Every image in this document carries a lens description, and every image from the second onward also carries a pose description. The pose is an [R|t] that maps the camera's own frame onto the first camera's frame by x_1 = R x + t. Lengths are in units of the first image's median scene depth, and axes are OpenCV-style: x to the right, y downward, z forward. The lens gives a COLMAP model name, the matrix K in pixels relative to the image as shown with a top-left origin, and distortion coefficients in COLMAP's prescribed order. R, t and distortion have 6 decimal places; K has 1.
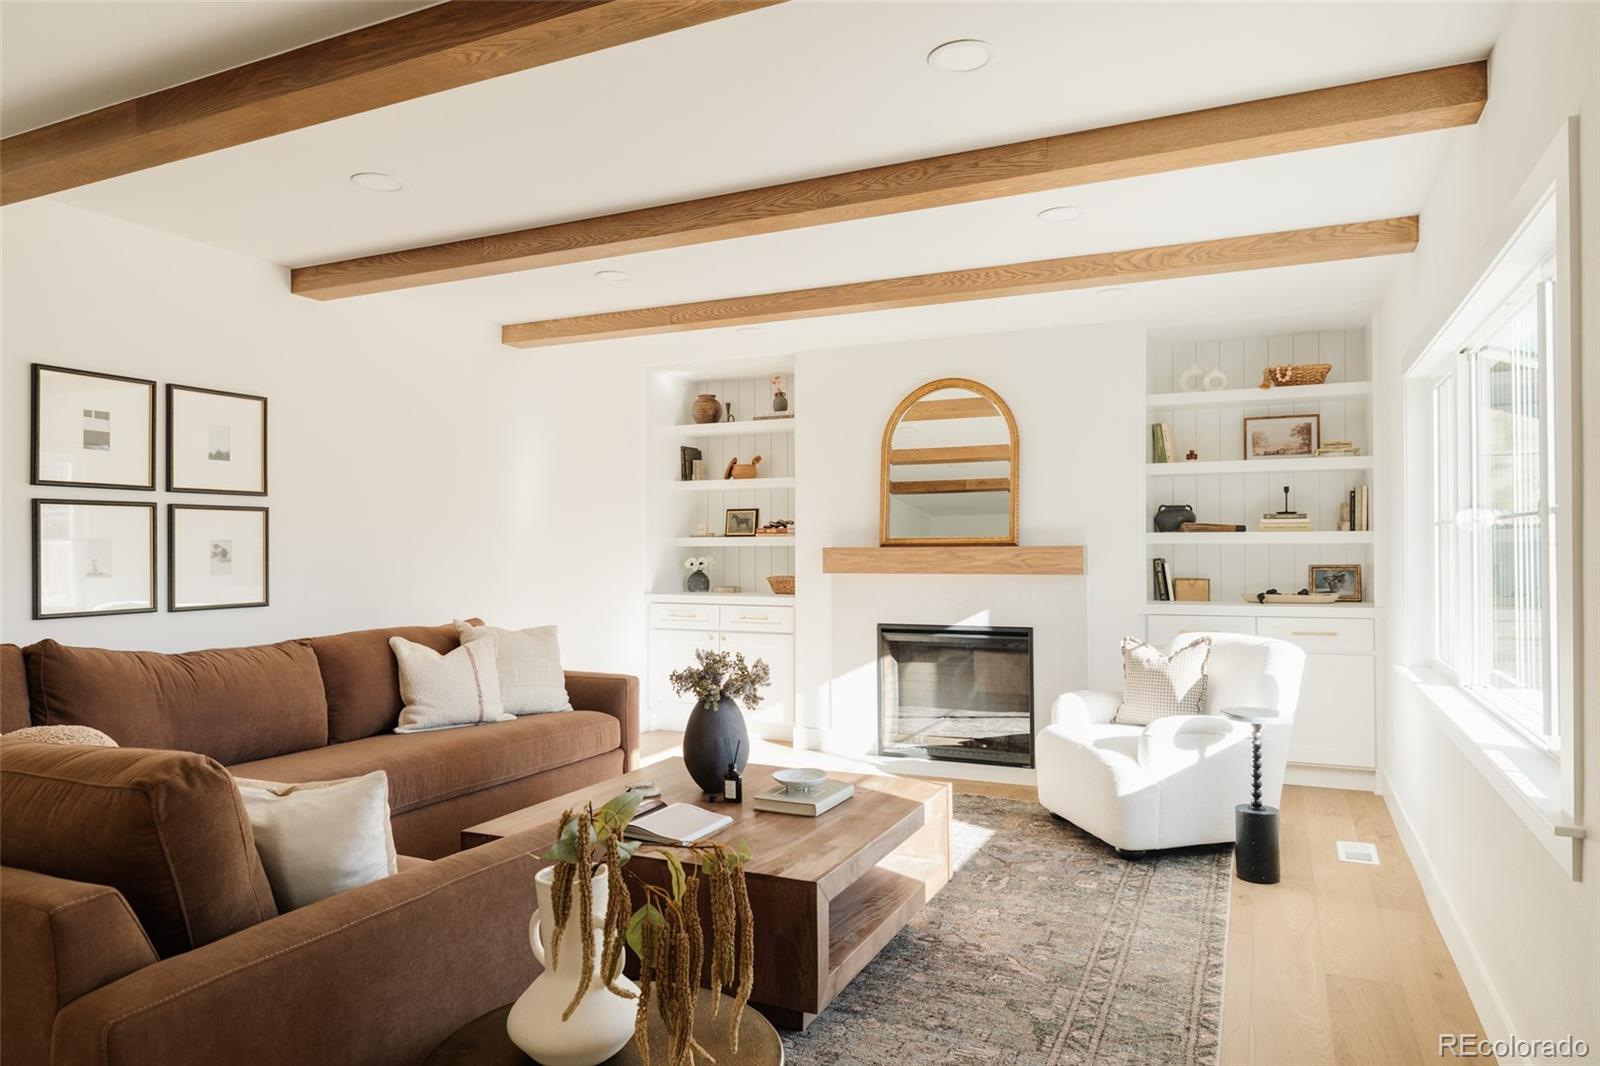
lens RADIAL K [[1049.4, 0, 801.5], [0, 1049.4, 536.4], [0, 0, 1]] dist [0.023909, -0.007043]
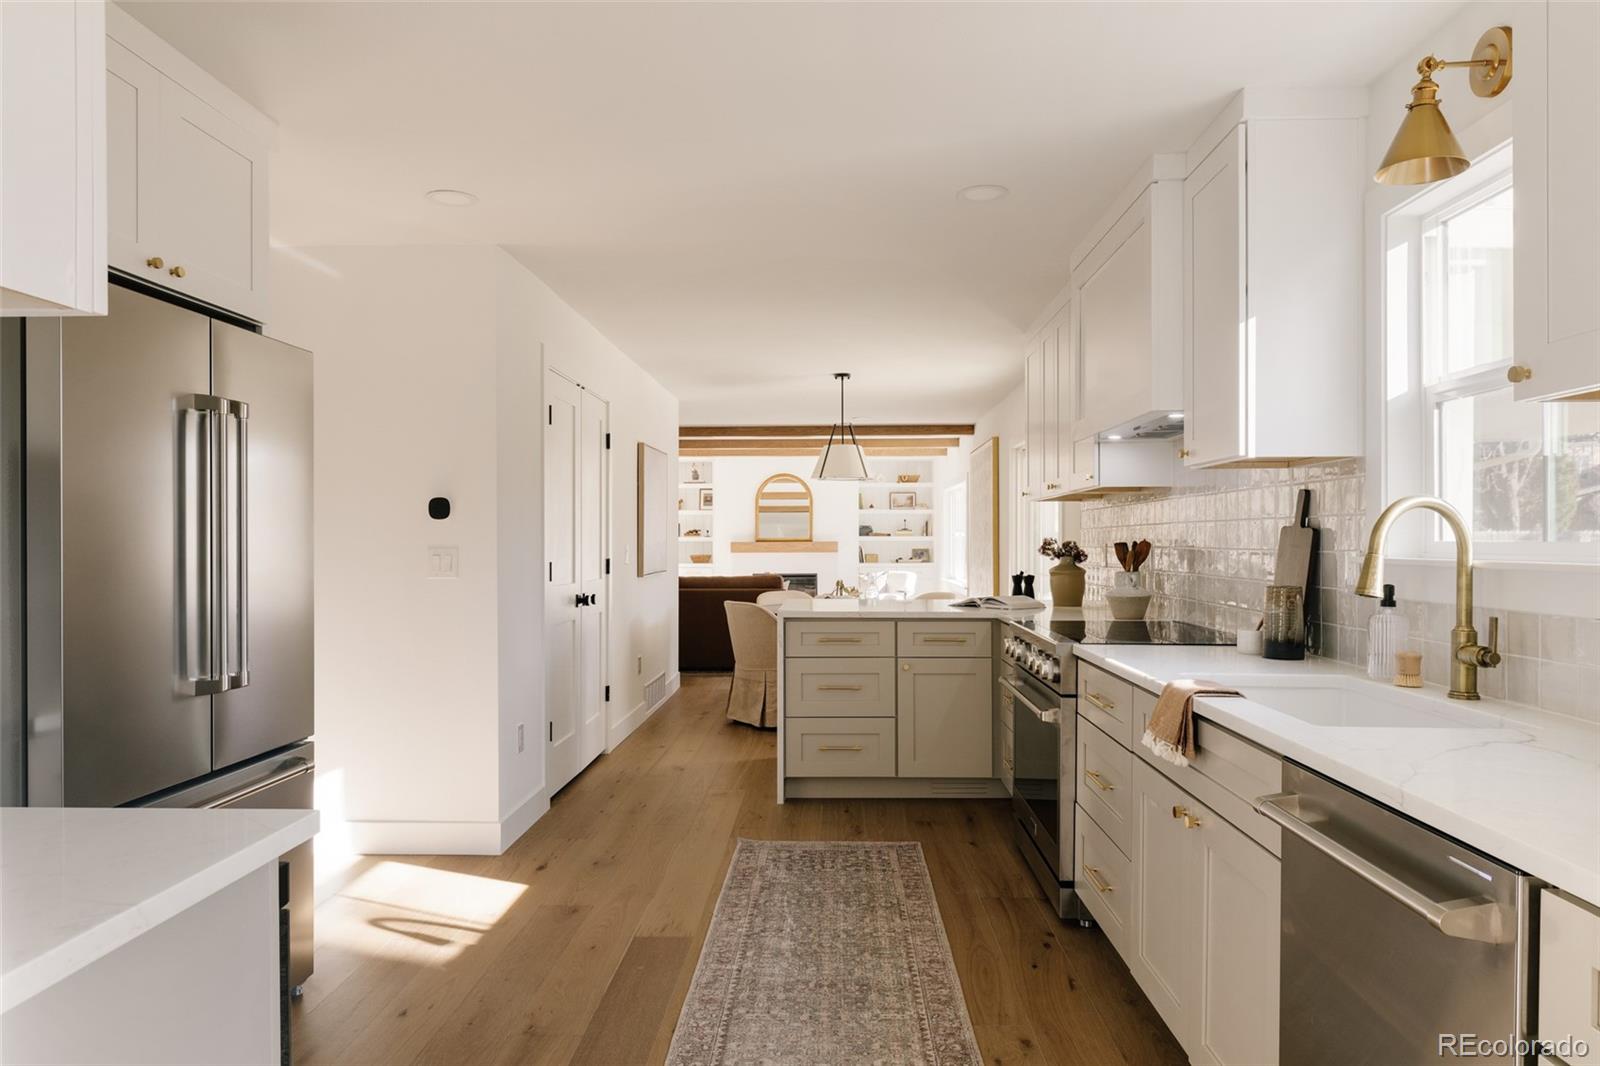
lens RADIAL K [[1049.4, 0, 794.0], [0, 1049.4, 537.4], [0, 0, 1]] dist [0.023909, -0.007043]
pose [[0.924347, 0.004516, 0.381526, -0.816058], [-0.006518, 0.999971, 0.003953, -0.010825], [-0.381497, -0.006141, 0.924350, -1.356119]]
